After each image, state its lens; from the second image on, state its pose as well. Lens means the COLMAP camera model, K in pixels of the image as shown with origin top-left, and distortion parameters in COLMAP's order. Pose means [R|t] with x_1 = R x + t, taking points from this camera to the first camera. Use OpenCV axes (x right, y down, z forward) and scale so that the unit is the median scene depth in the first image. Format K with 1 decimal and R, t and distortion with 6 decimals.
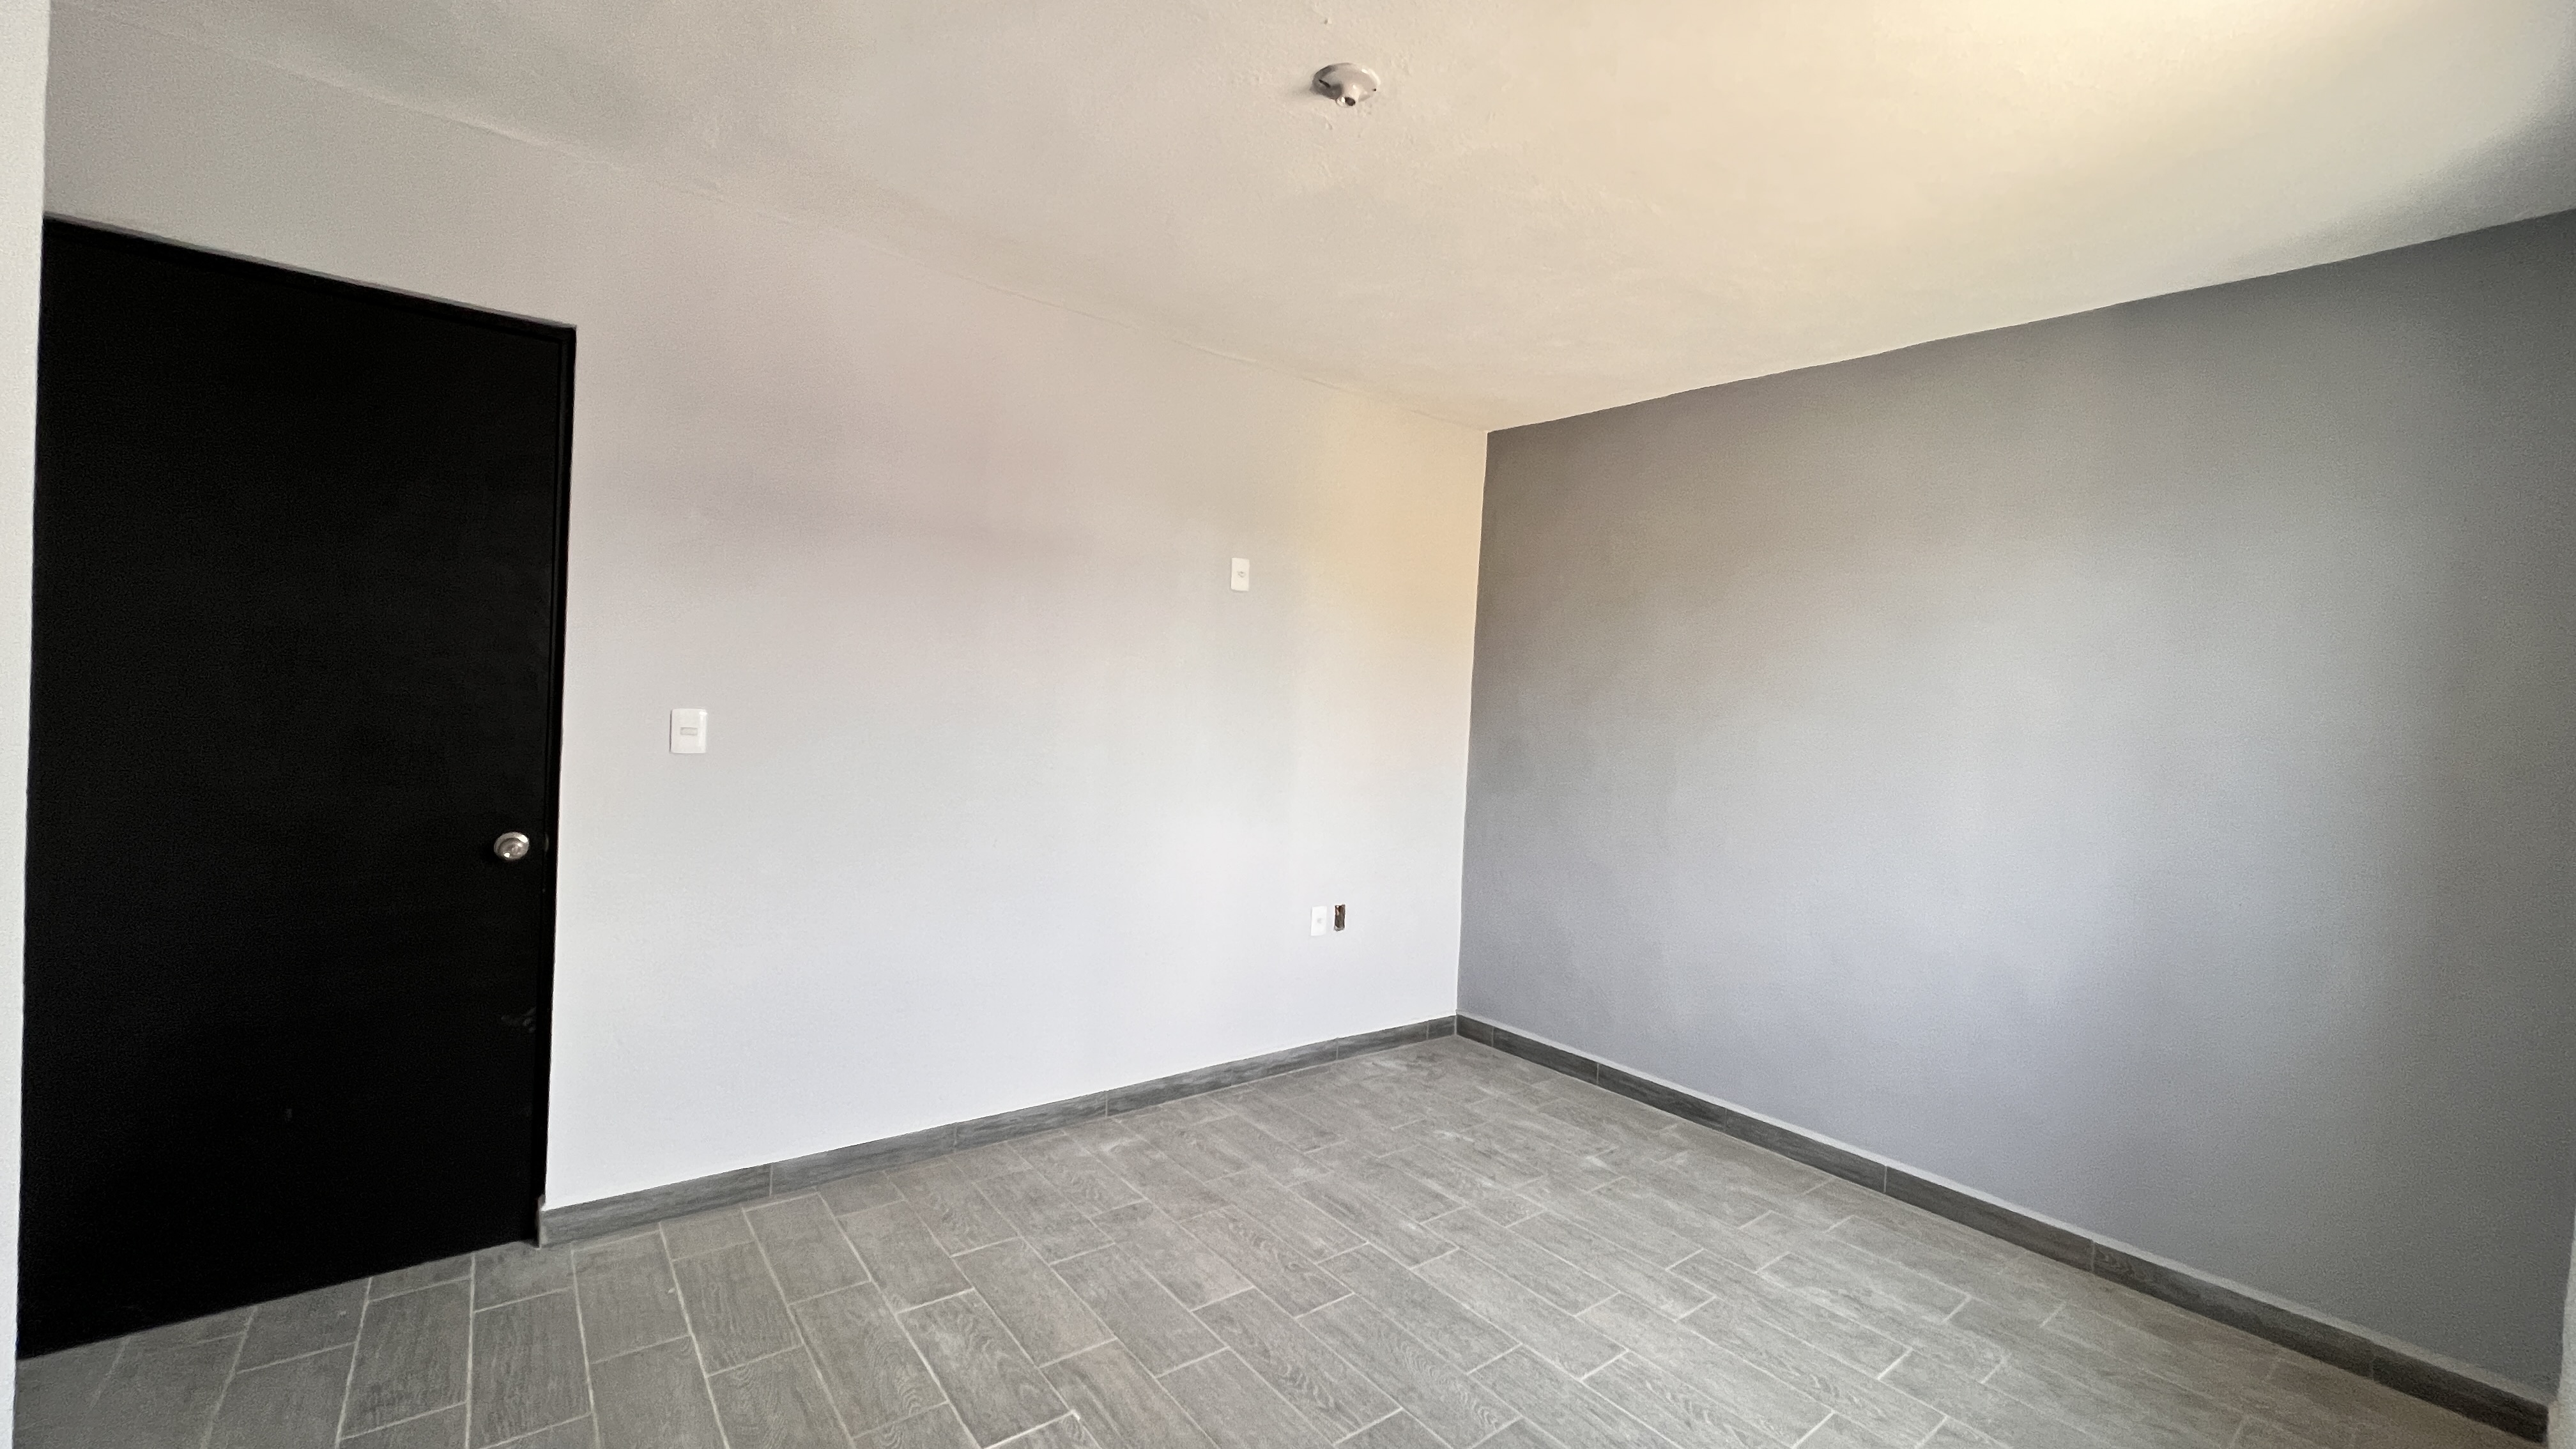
lens RADIAL K [[1018.6, 0, 1286.2], [0, 1018.6, 723.9], [0, 0, 1]] dist [0.000567, 0.000046]
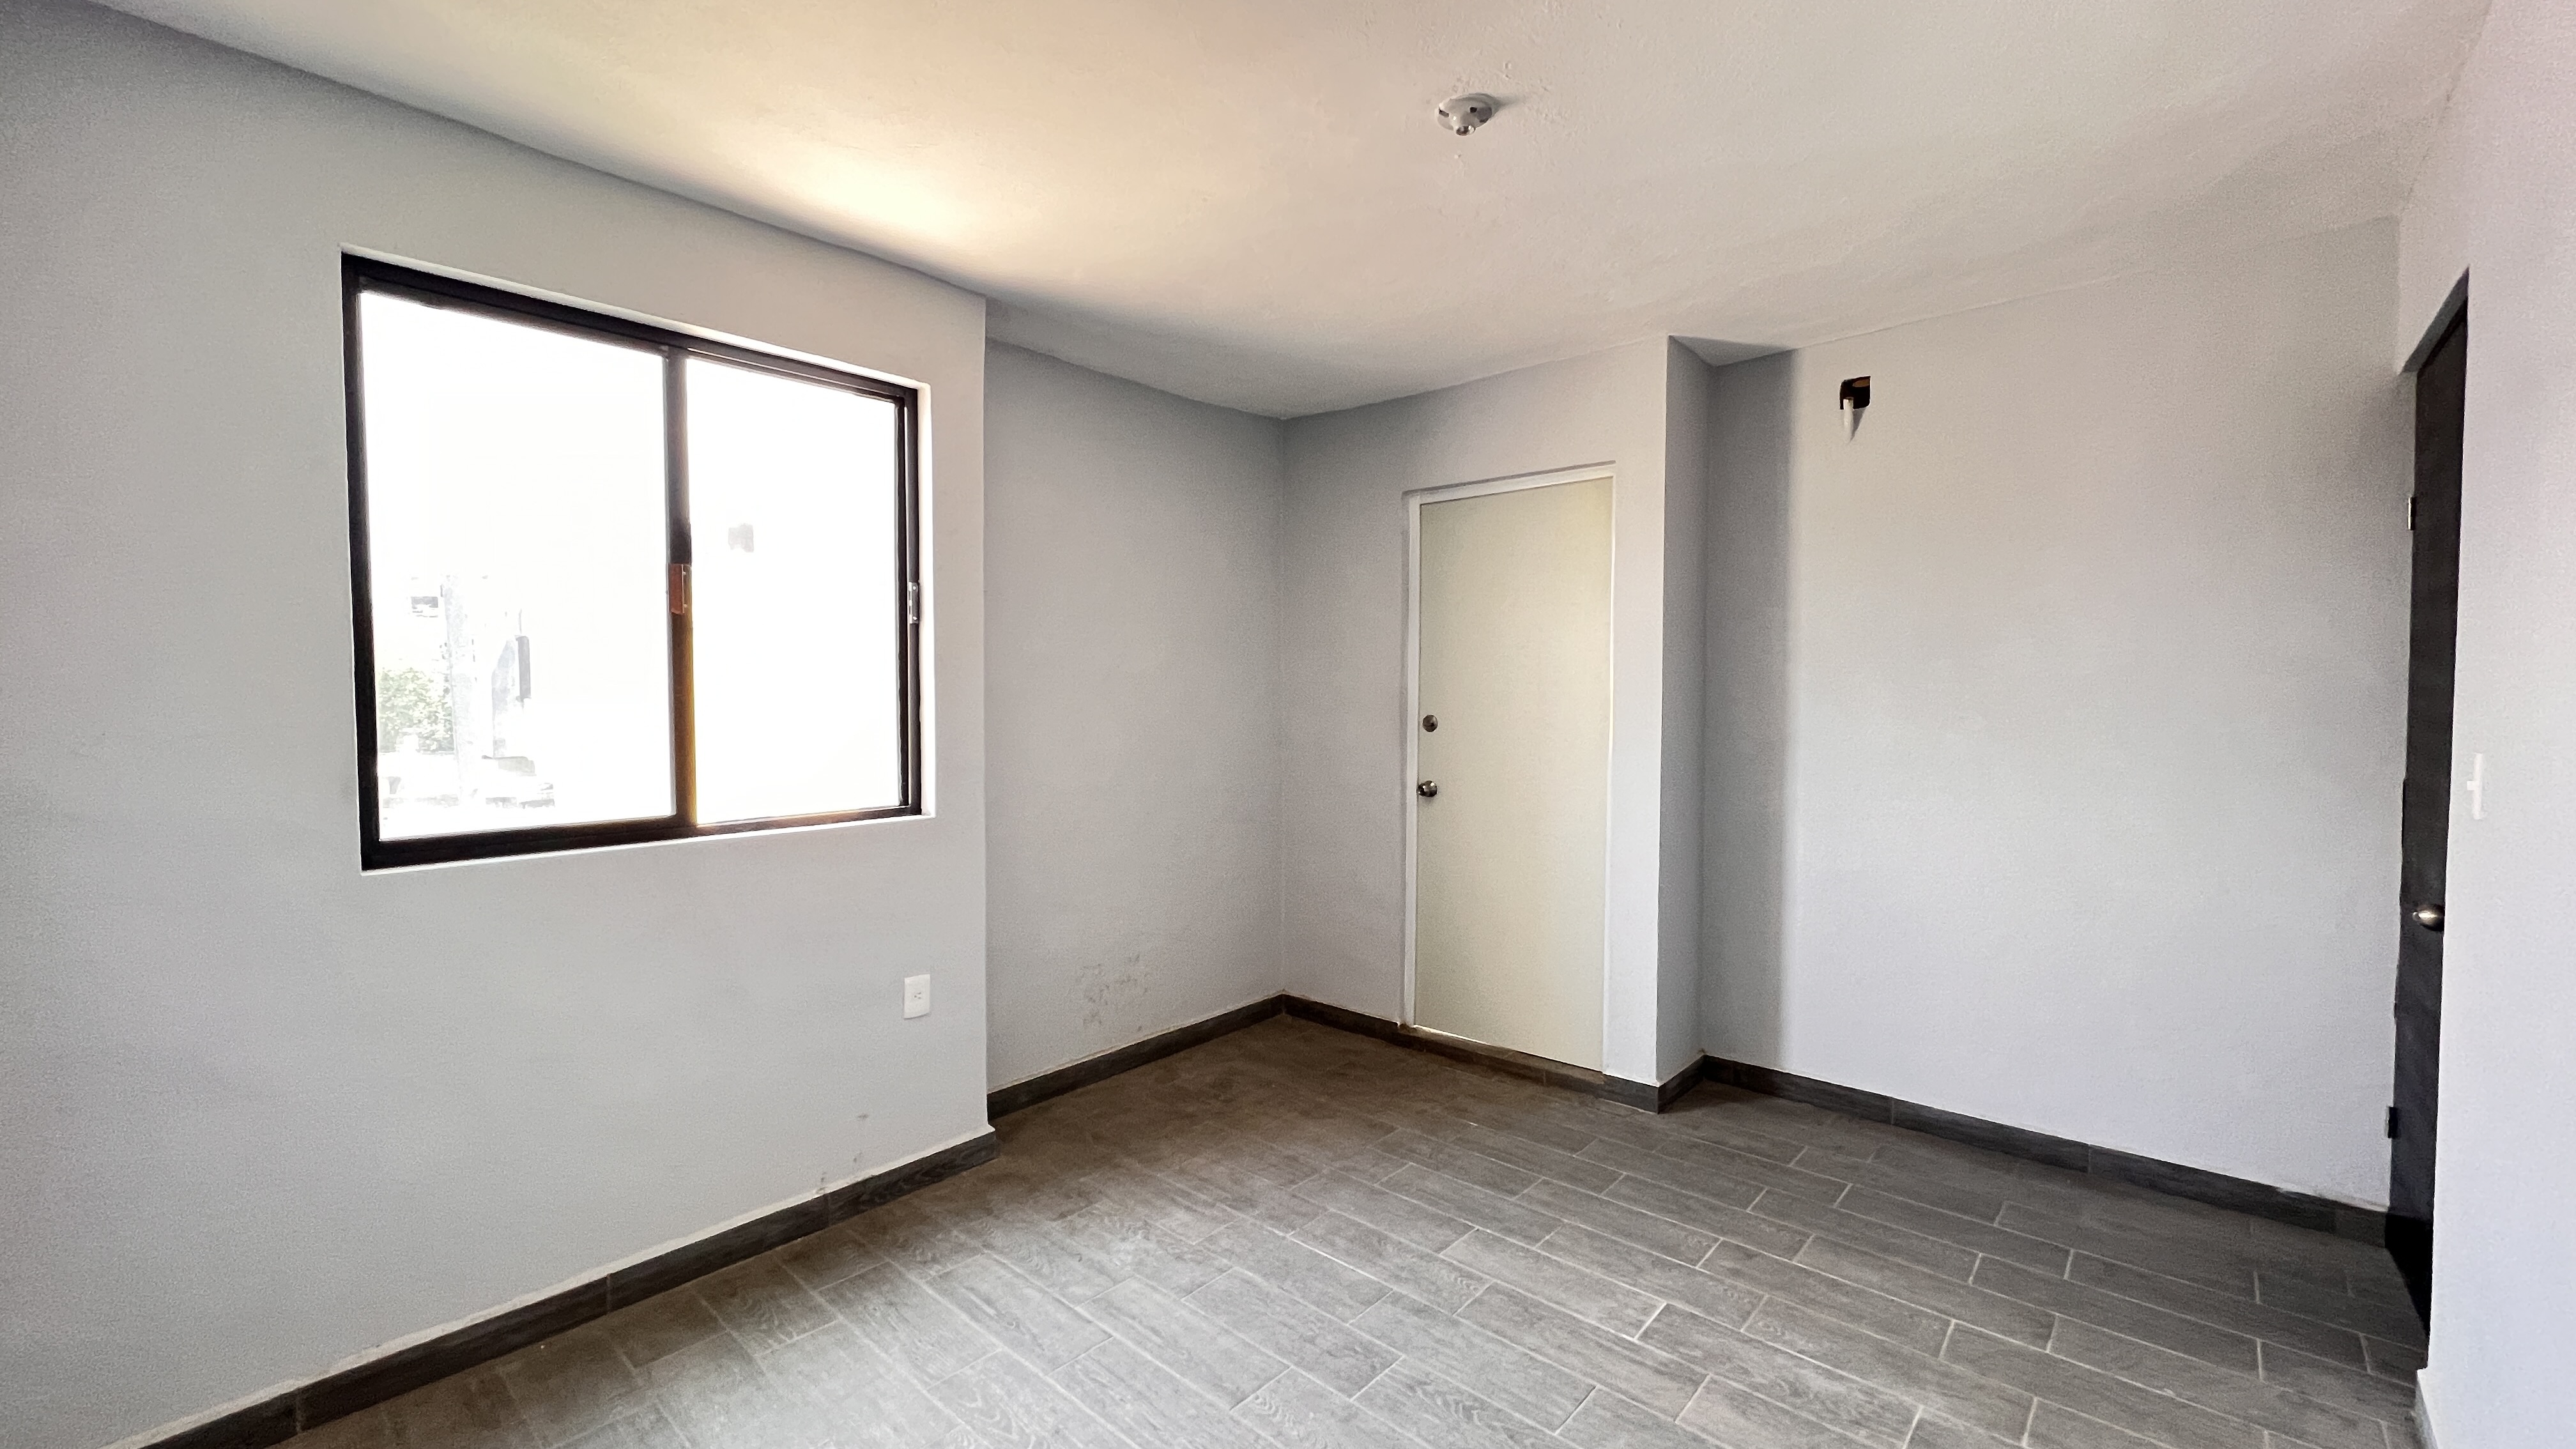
lens RADIAL K [[1018.6, 0, 1290.4], [0, 1018.6, 725.6], [0, 0, 1]] dist [0.000567, 0.000046]
pose [[-0.982882, -0.041015, -0.179614, 0.373694], [-0.049816, 0.997755, 0.044764, -0.027197], [0.177375, 0.052945, -0.982718, 1.914921]]
